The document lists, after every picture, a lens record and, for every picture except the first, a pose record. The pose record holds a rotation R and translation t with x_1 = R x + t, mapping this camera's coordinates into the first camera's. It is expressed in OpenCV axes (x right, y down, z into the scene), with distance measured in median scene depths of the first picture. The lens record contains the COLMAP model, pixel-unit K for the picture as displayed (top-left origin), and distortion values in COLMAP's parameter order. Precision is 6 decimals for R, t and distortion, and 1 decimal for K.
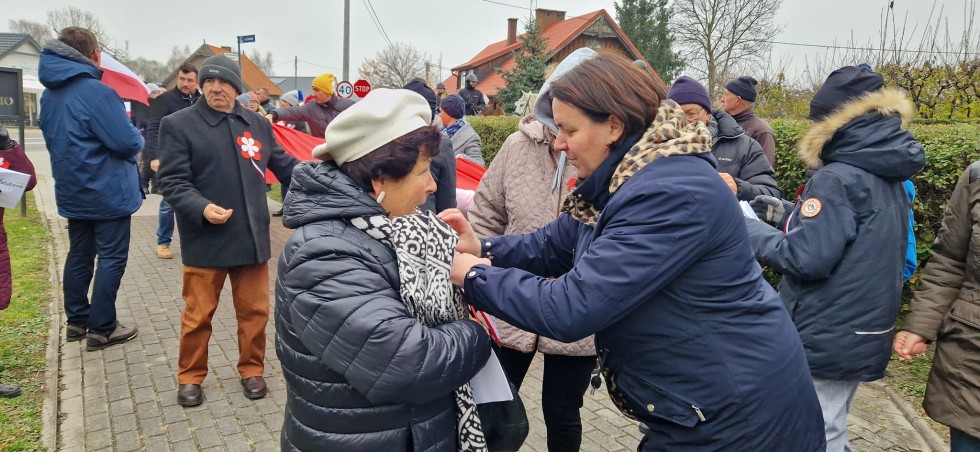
lens RADIAL K [[658.6, 0, 480.2], [0, 658.6, 225.9], [0, 0, 1]] dist [0.059237, -0.043072]
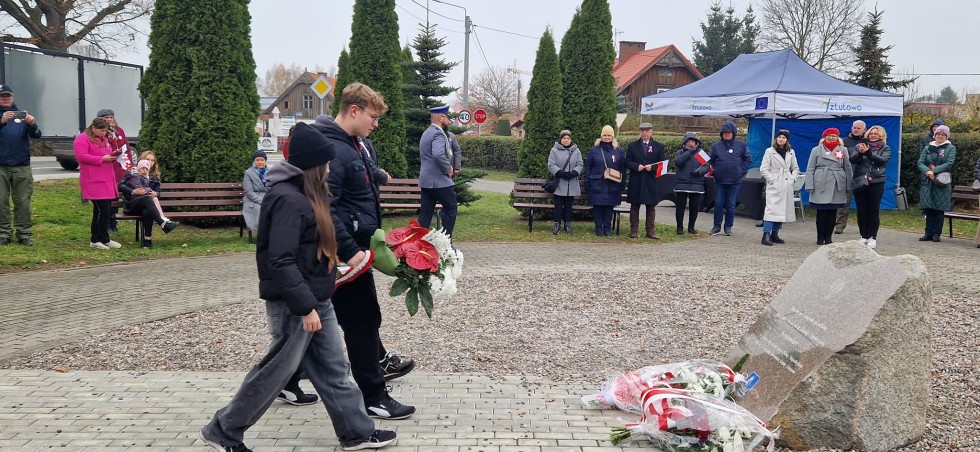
lens RADIAL K [[880.5, 0, 503.8], [0, 880.5, 224.1], [0, 0, 1]] dist [0.093107, -0.100454]
pose [[0.996256, -0.017404, -0.084686, 0.008395], [0.012071, 0.997935, -0.063092, 0.102232], [0.085609, 0.061834, 0.994408, -0.625358]]
